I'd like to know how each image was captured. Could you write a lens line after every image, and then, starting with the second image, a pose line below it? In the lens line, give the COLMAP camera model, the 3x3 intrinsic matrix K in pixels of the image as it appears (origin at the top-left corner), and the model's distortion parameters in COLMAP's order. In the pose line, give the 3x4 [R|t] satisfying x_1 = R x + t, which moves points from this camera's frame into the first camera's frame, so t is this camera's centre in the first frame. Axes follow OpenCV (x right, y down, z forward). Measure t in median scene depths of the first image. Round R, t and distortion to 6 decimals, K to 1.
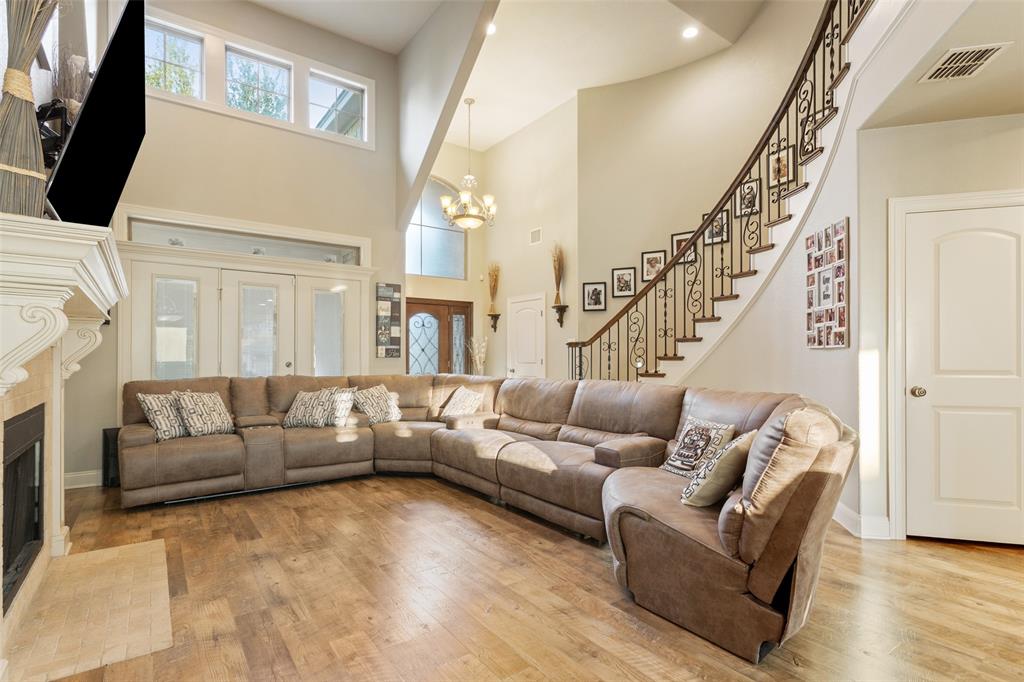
lens RADIAL K [[505.4, 0, 532.8], [0, 505.4, 355.7], [0, 0, 1]] dist [-0.000475, -0.000094]
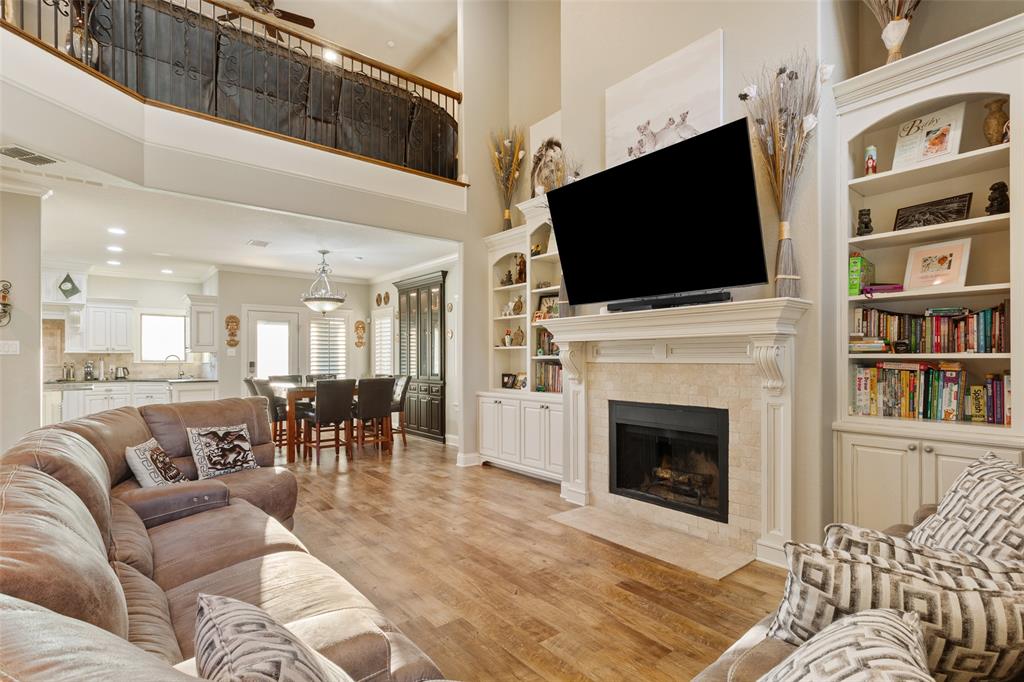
lens RADIAL K [[502.5, 0, 506.8], [0, 502.5, 356.9], [0, 0, 1]] dist [-0.001633, 0.000263]
pose [[-0.999983, -0.000284, -0.005753, -0.274832], [-0.000241, 0.999972, -0.007468, -0.024079], [0.005755, -0.007467, -0.999956, 1.511734]]
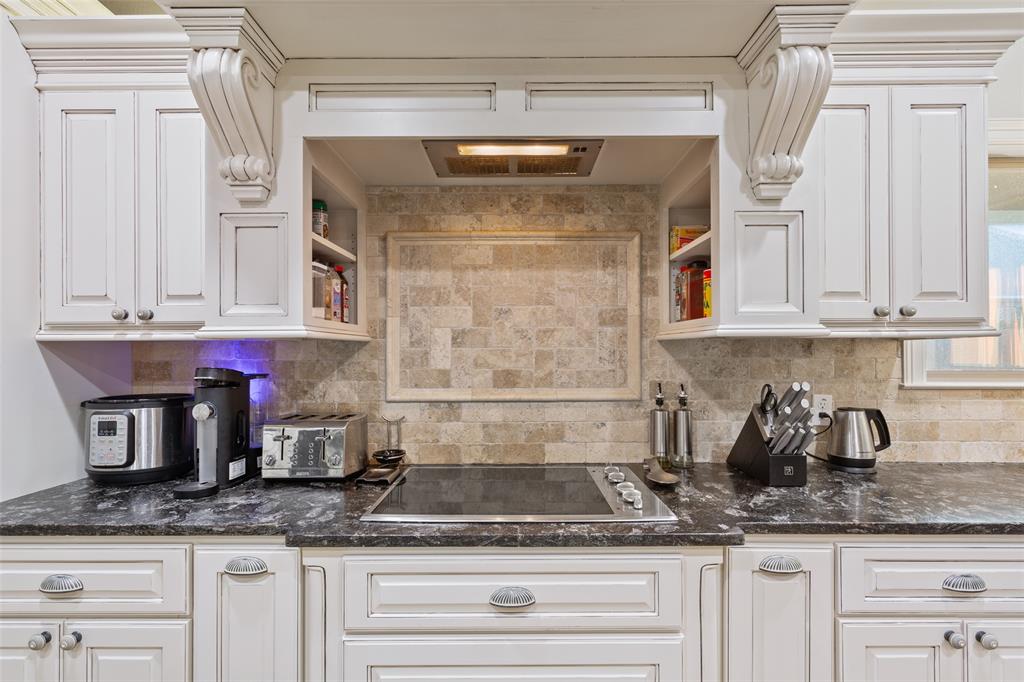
lens RADIAL K [[481.8, 0, 533.4], [0, 481.8, 347.5], [0, 0, 1]] dist [0.002058, 0.000626]
pose [[-0.810957, 0.006791, 0.585066, 1.388210], [0.000815, 0.999945, -0.010477, -0.044229], [-0.585105, -0.008019, -0.810918, -0.171265]]
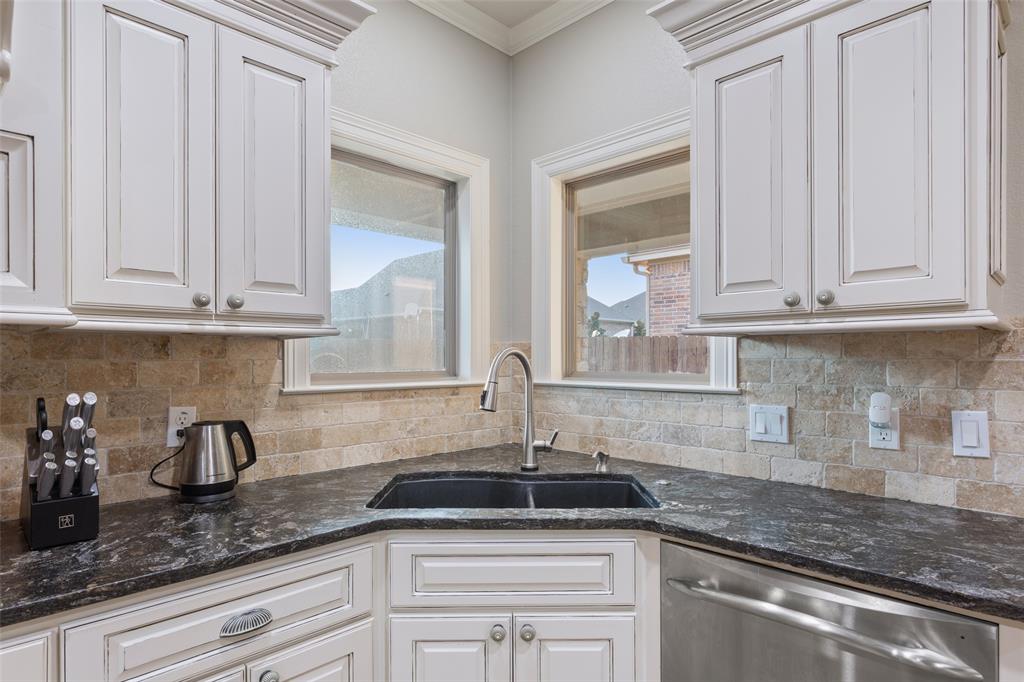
lens RADIAL K [[544.0, 0, 499.2], [0, 544.0, 356.1], [0, 0, 1]] dist [0.001035, 0.000215]
pose [[-0.989860, 0.002635, -0.142024, 1.261503], [0.003403, 0.999981, -0.005167, -0.039045], [0.142008, -0.005598, -0.989850, -0.265689]]
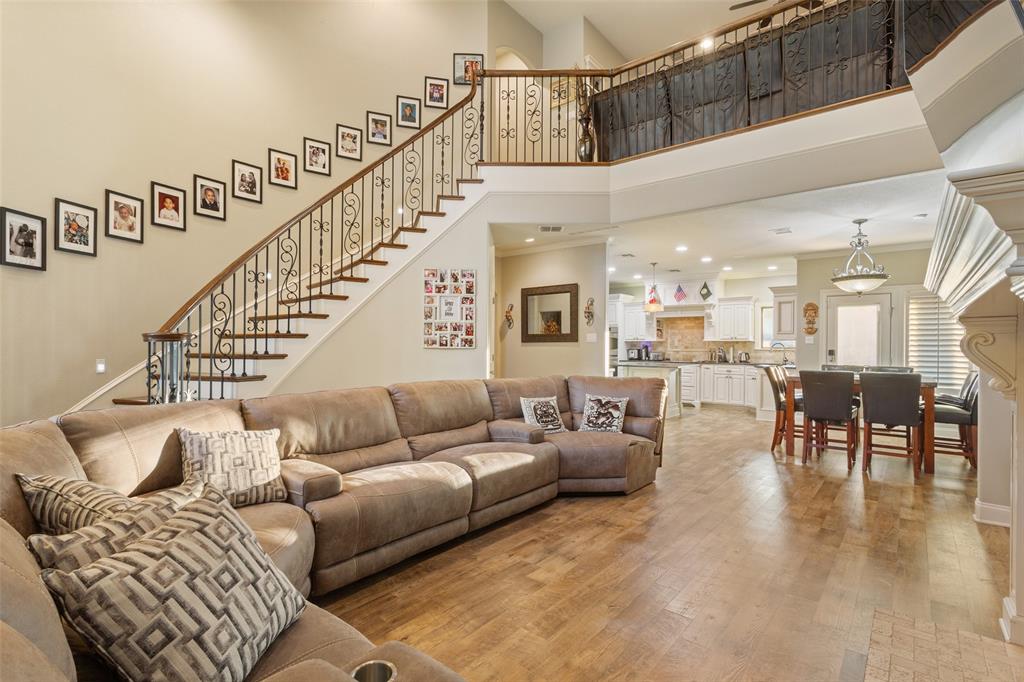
lens RADIAL K [[487.4, 0, 514.8], [0, 487.4, 344.3], [0, 0, 1]] dist [0.032548, 0.000365]
pose [[-0.227354, -0.002986, 0.973808, -0.851433], [-0.011006, 0.999939, 0.000496, -0.028135], [-0.973750, -0.010605, -0.227373, 1.083534]]
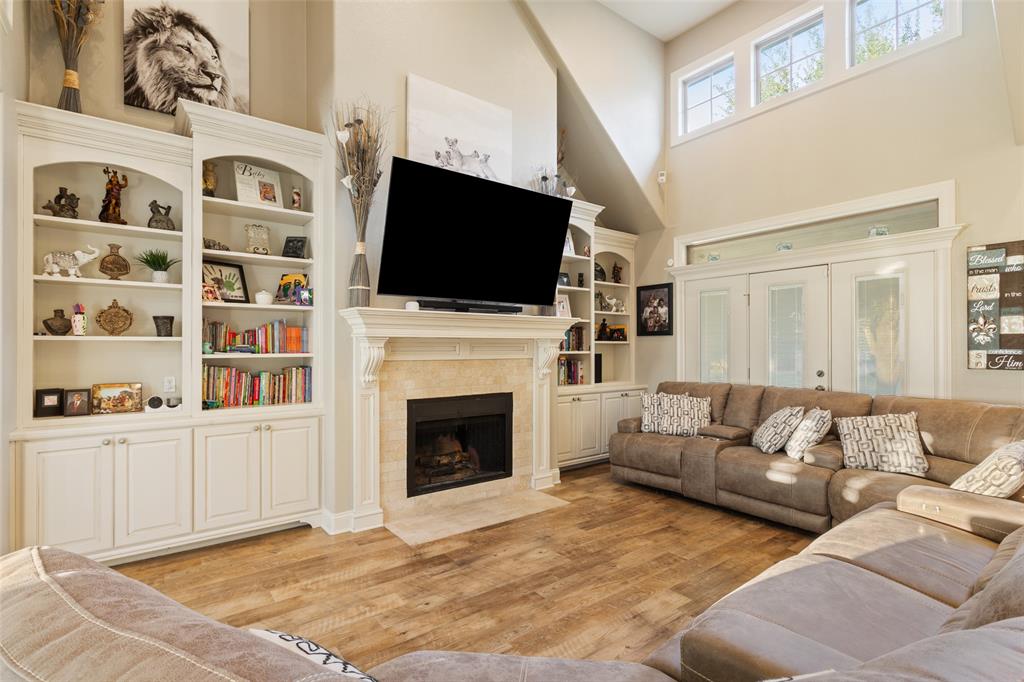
lens RADIAL K [[476.3, 0, 504.9], [0, 476.3, 347.8], [0, 0, 1]] dist [0.002736, 0.000488]
pose [[-0.028895, -0.008782, -0.999544, 0.439325], [0.010091, 0.999908, -0.009077, -0.034280], [0.999532, -0.010348, -0.028804, 0.687180]]
